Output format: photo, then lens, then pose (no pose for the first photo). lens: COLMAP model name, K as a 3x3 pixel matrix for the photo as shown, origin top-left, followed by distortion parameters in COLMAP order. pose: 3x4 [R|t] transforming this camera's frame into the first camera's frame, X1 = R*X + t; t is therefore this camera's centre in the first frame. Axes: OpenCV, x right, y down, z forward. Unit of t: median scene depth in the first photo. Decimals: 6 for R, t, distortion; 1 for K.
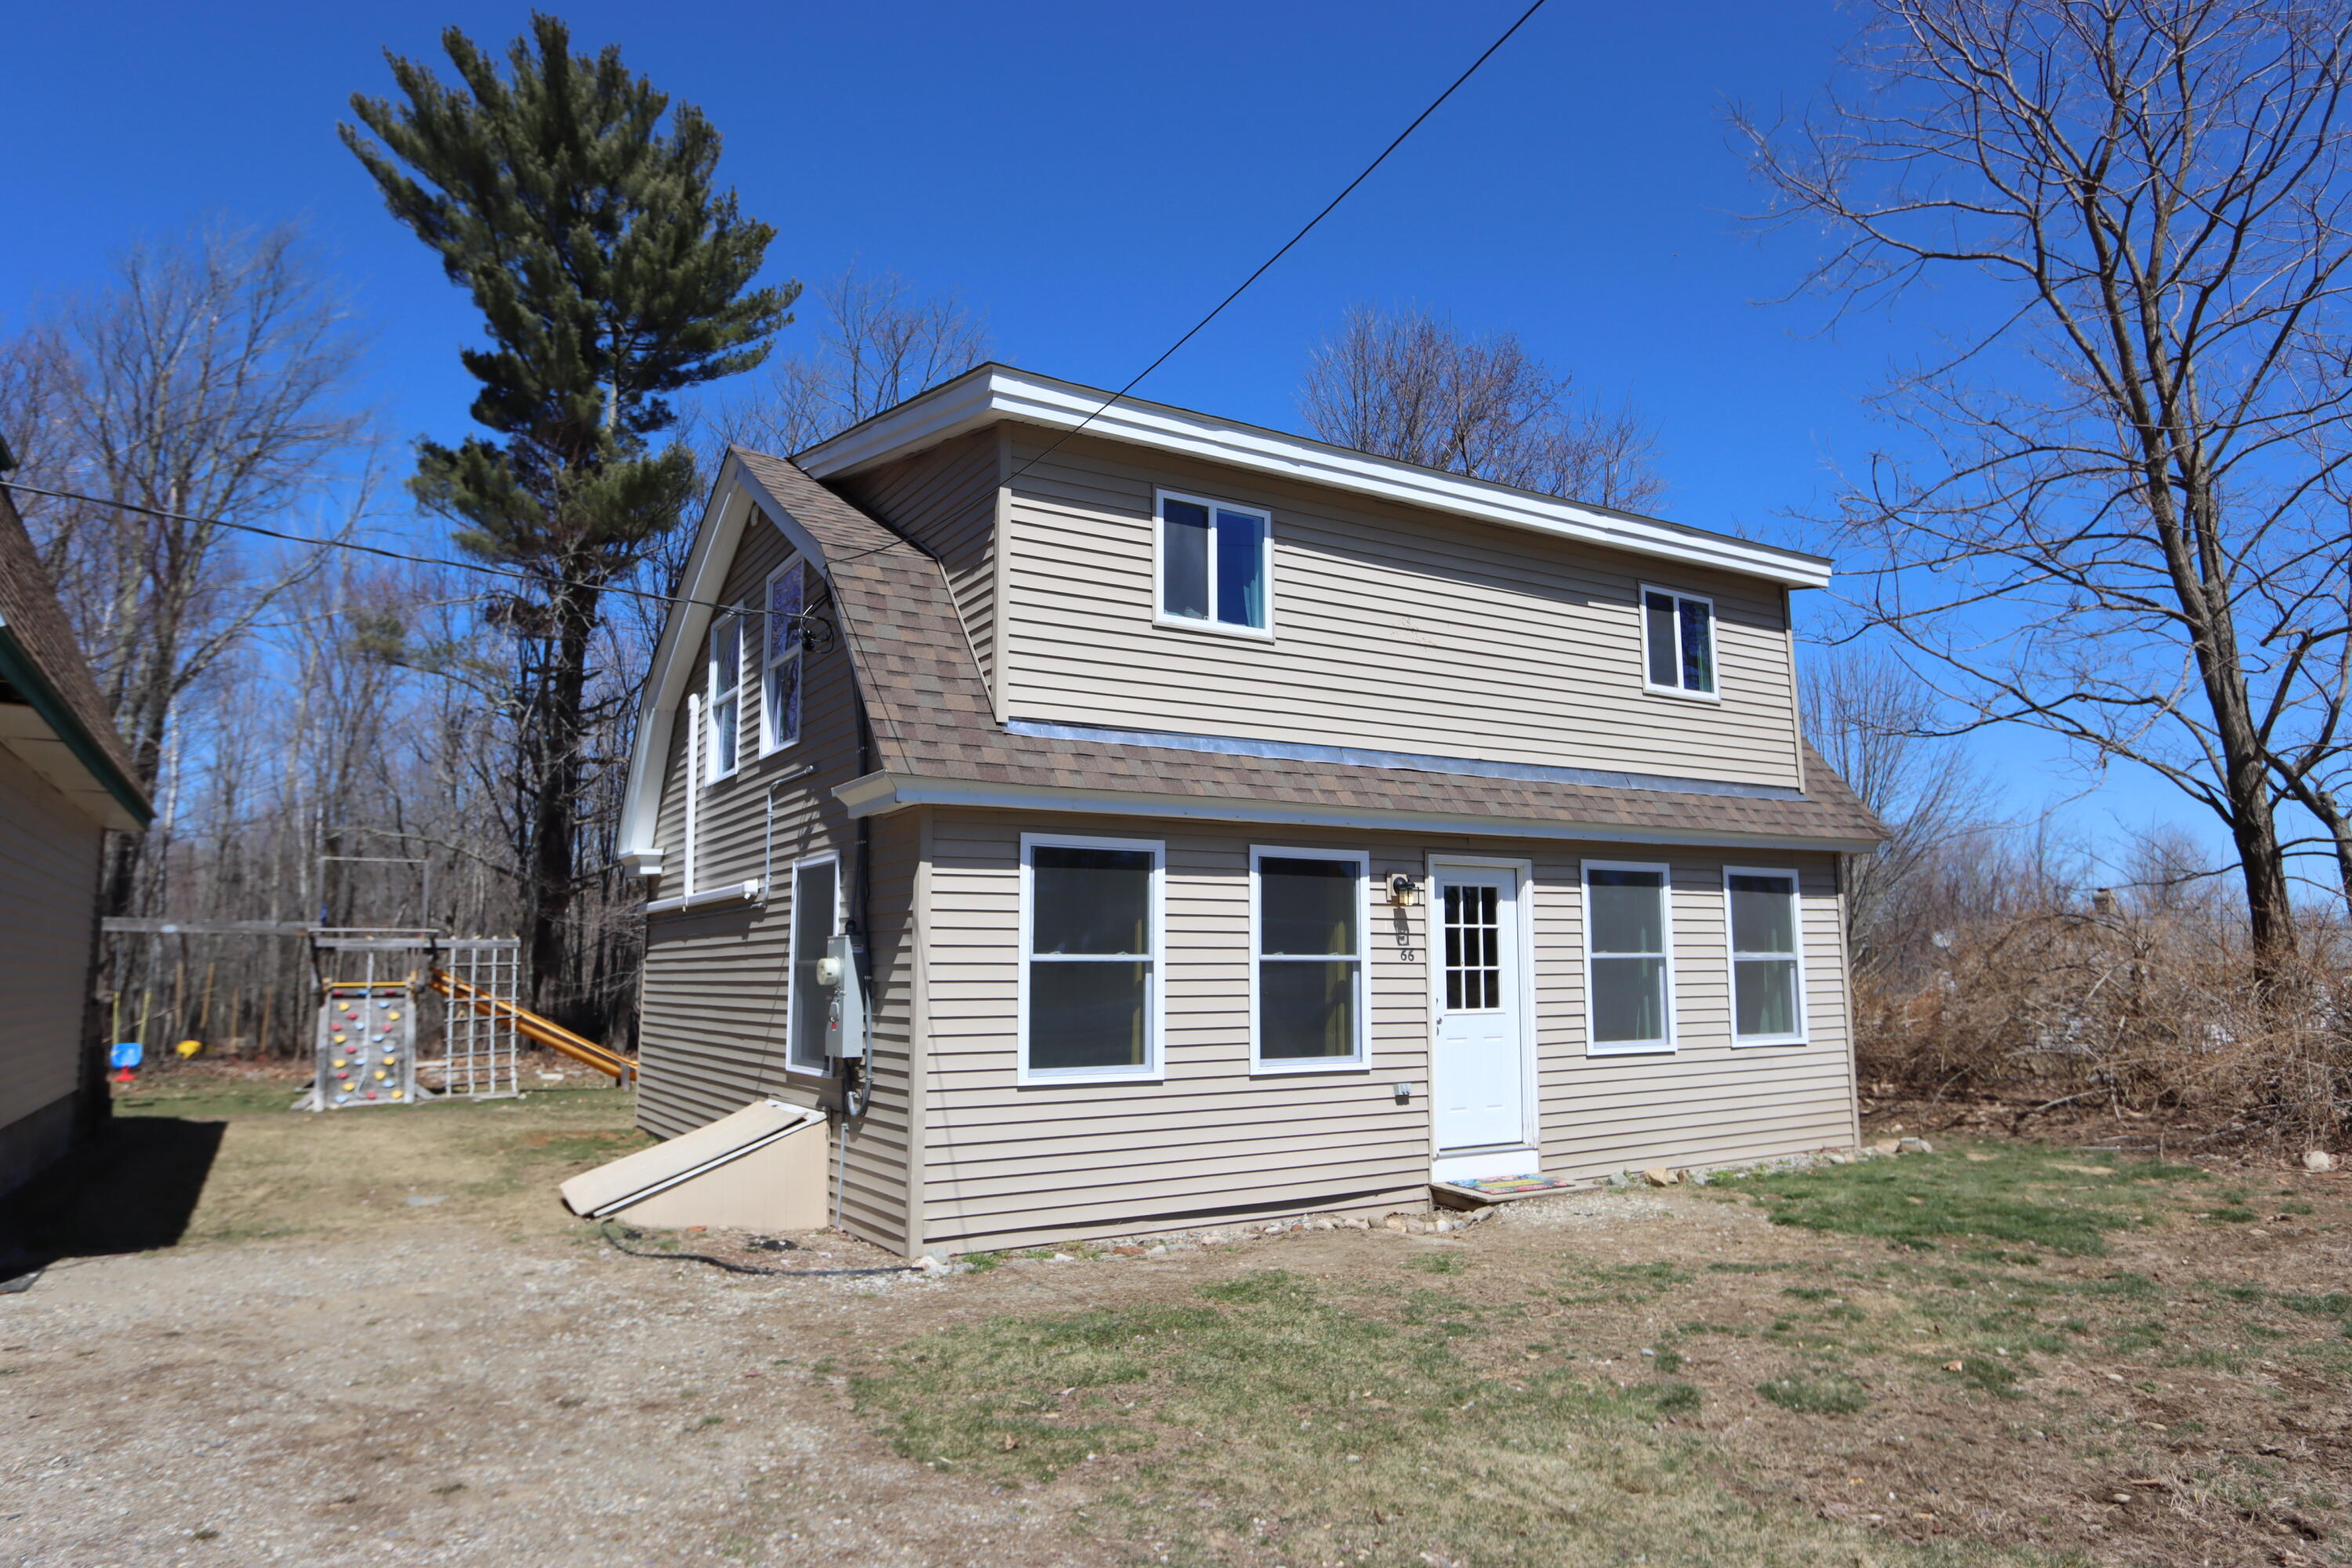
lens RADIAL K [[1424.2, 0, 1156.8], [0, 1424.2, 789.5], [0, 0, 1]] dist [-0.019683, 0.003216]
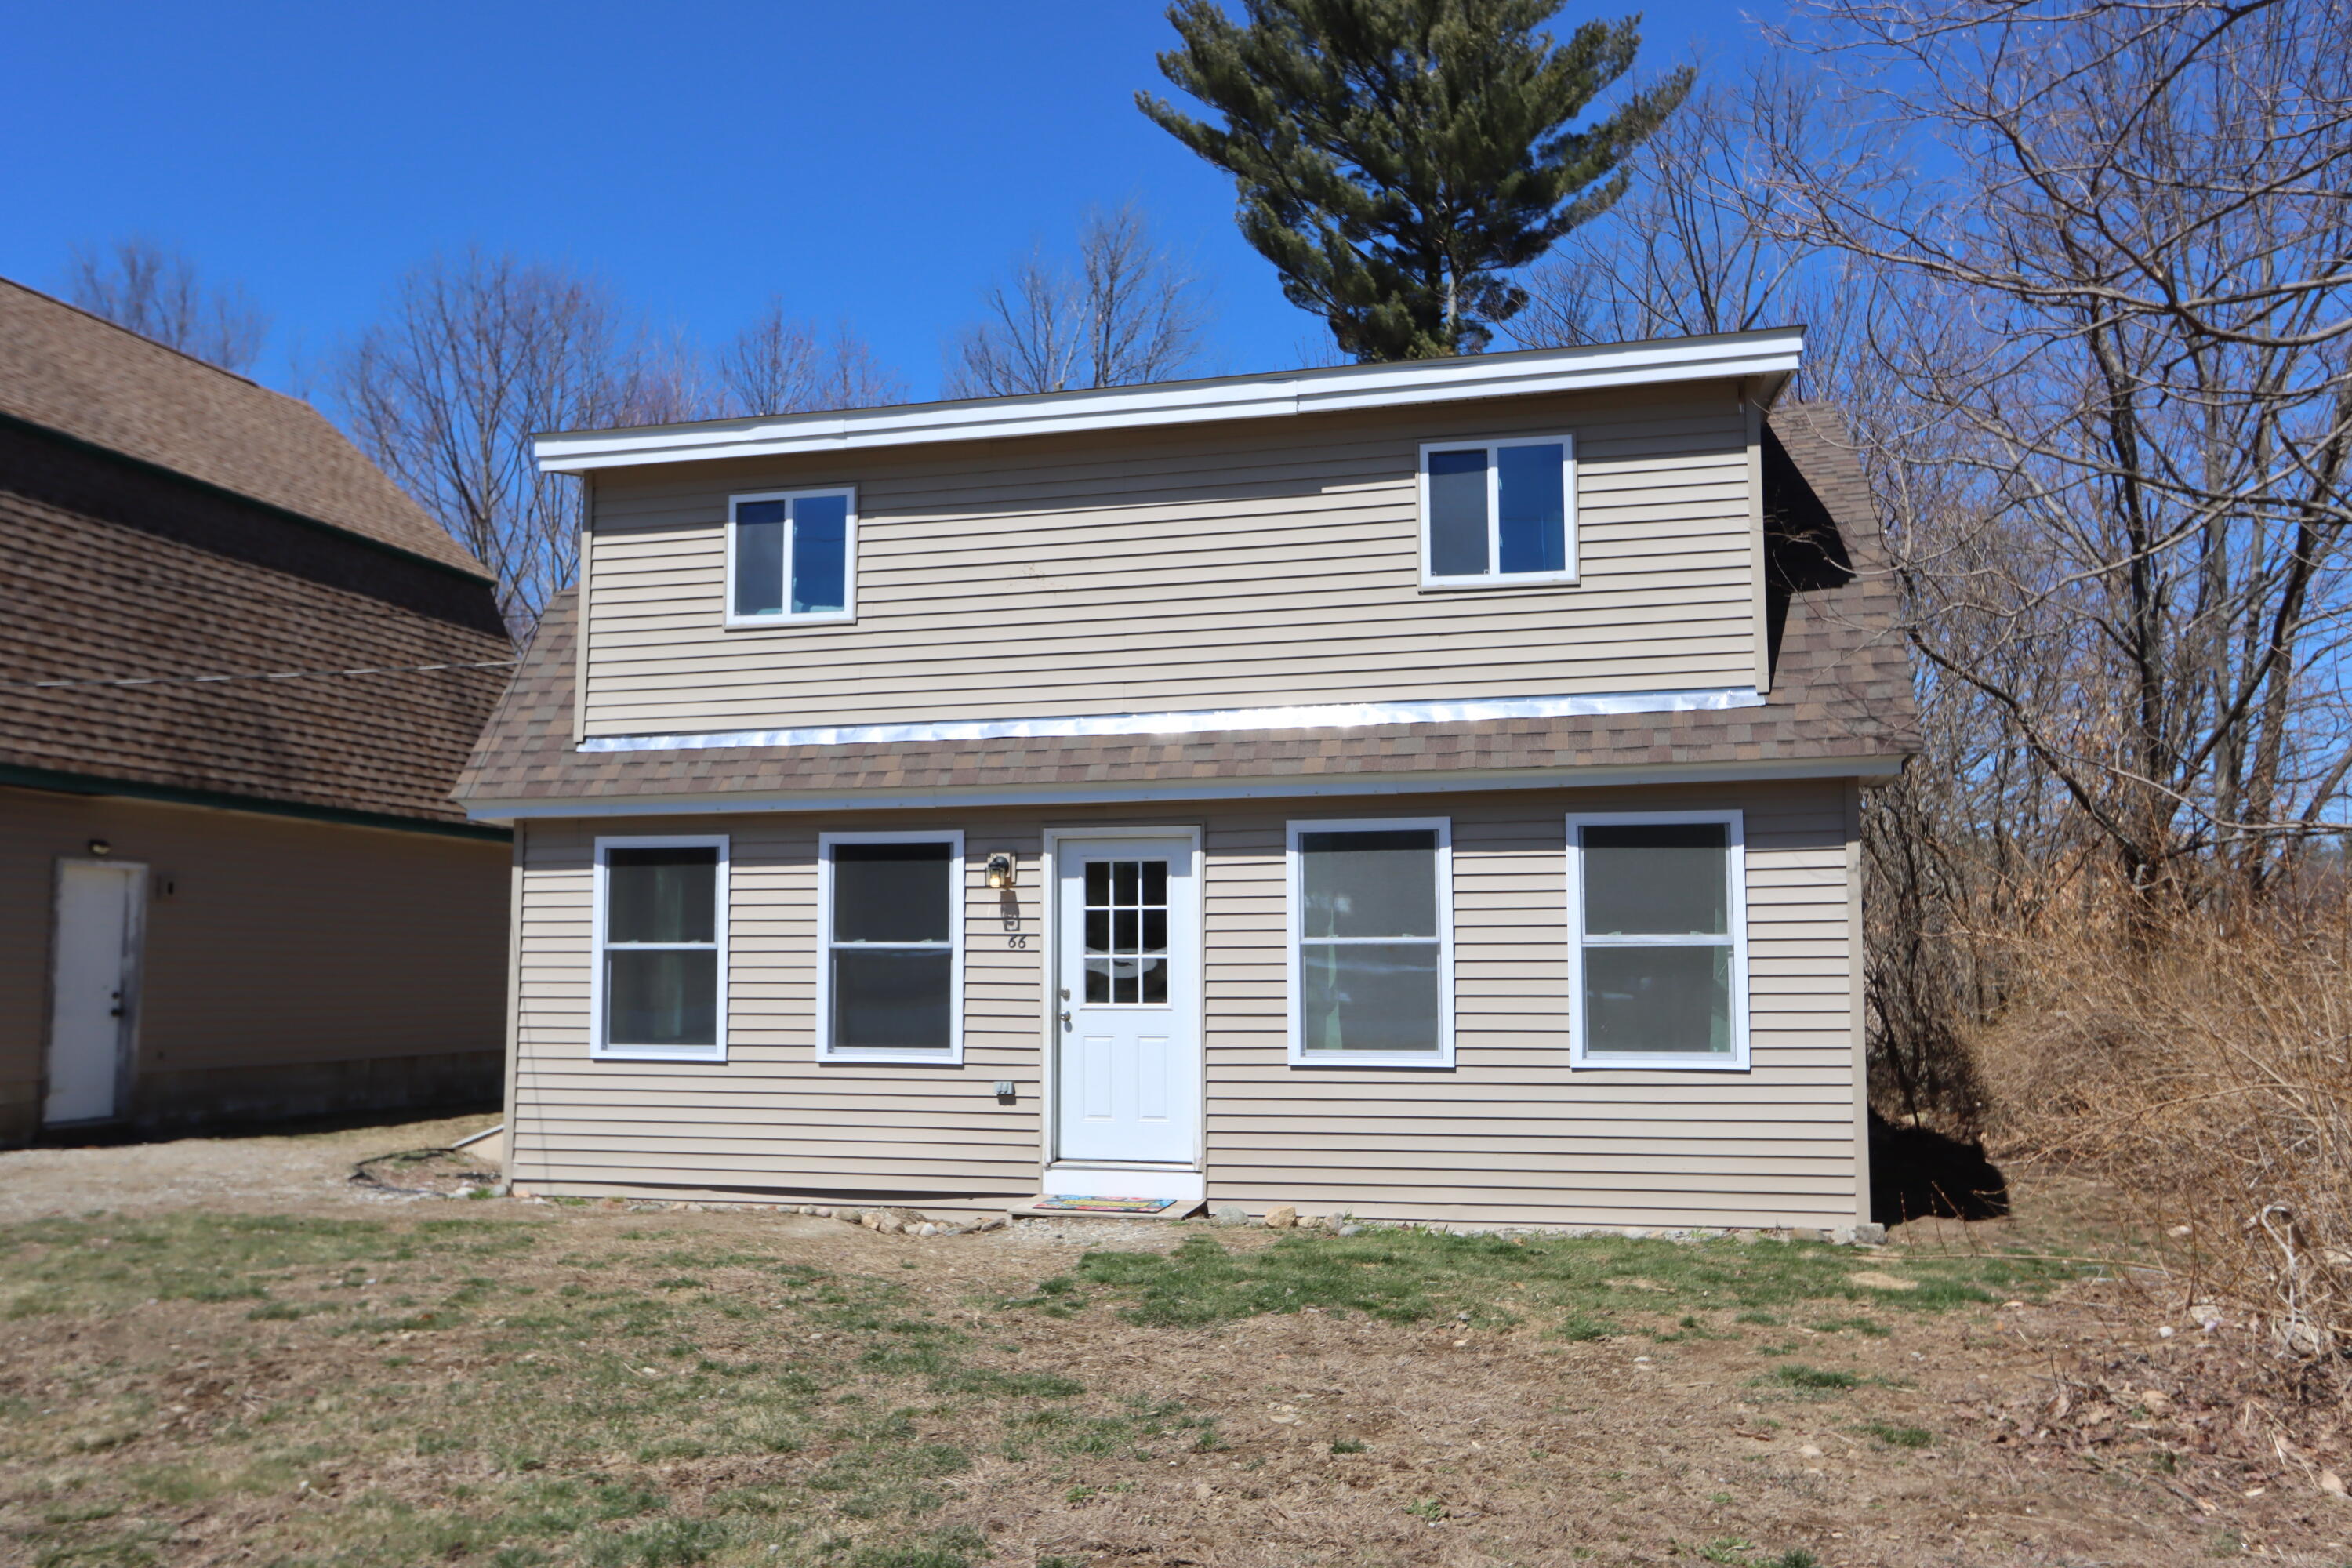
lens RADIAL K [[1872.9, 0, 1163.6], [0, 1872.9, 788.9], [0, 0, 1]] dist [-0.006710, 0.000784]
pose [[0.697663, -0.060941, -0.713830, 1.006639], [0.089325, 0.996000, 0.002272, 0.022914], [0.710836, -0.065348, 0.700316, 0.217460]]
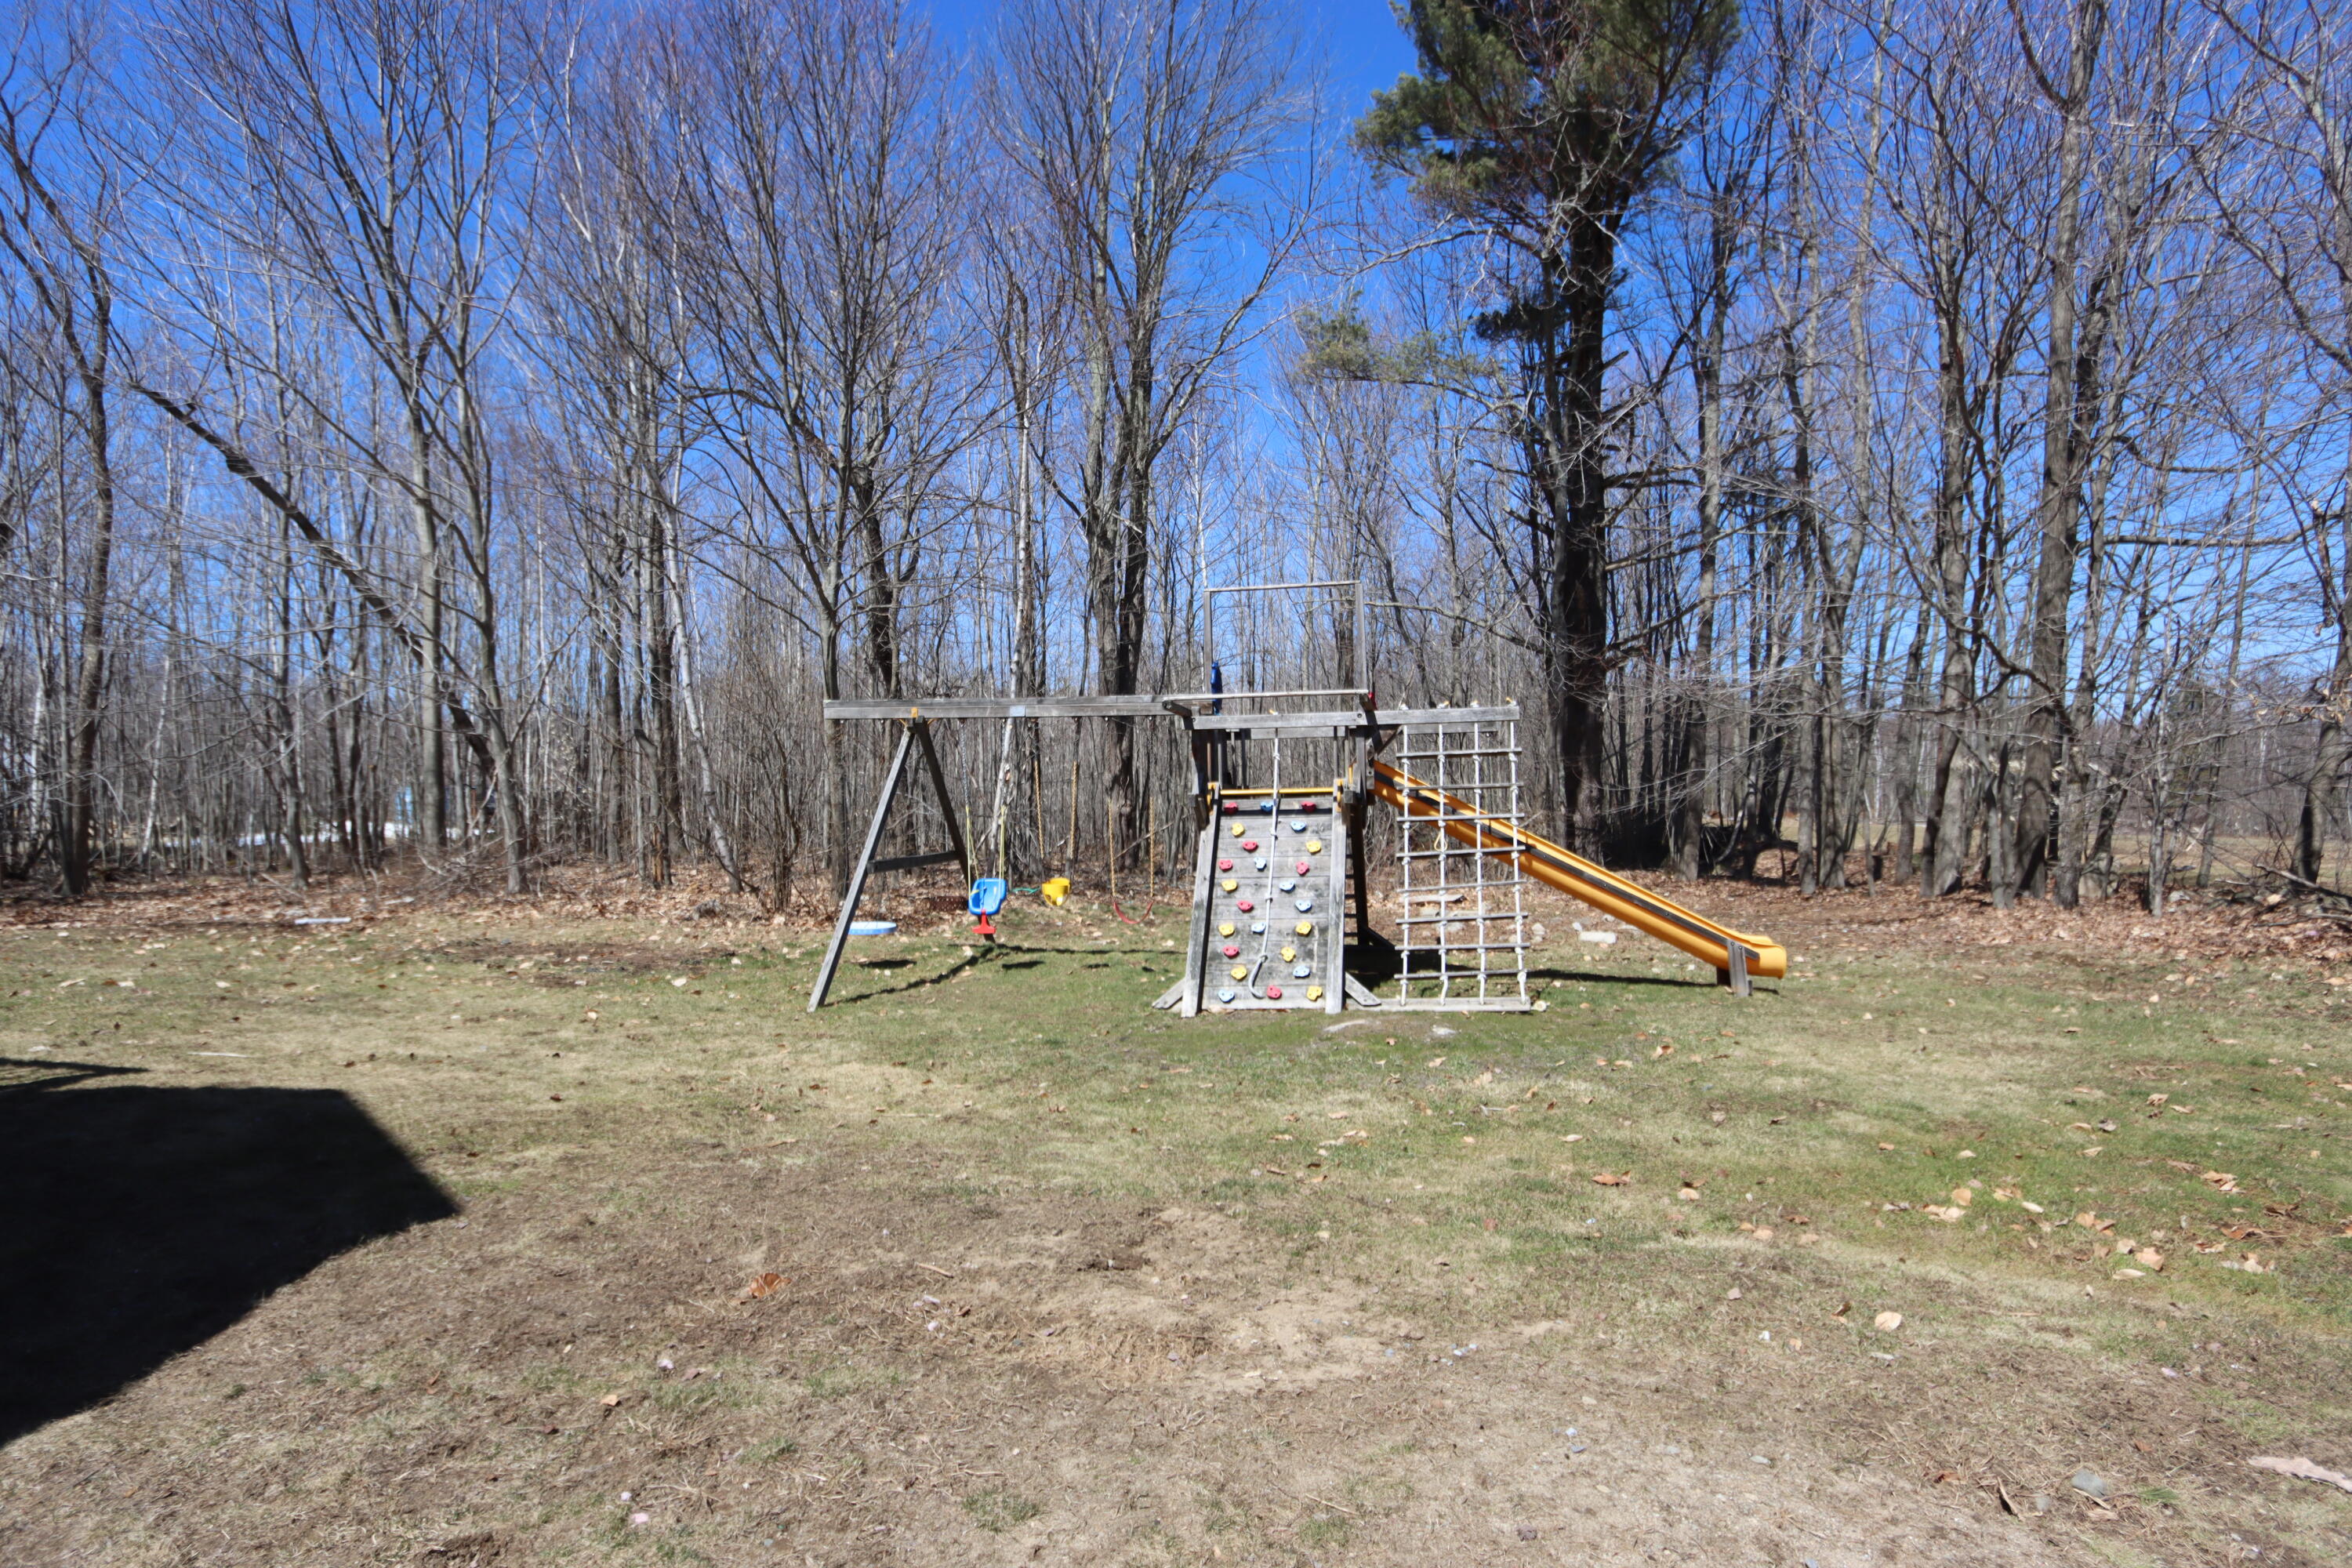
lens RADIAL K [[1244.0, 0, 1162.4], [0, 1244.0, 777.7], [0, 0, 1]] dist [-0.015038, -0.000130]
pose [[0.740805, -0.016049, -0.671529, -0.556285], [0.100239, 0.991162, 0.086893, 0.187357], [0.664199, -0.131684, 0.735866, 1.336947]]
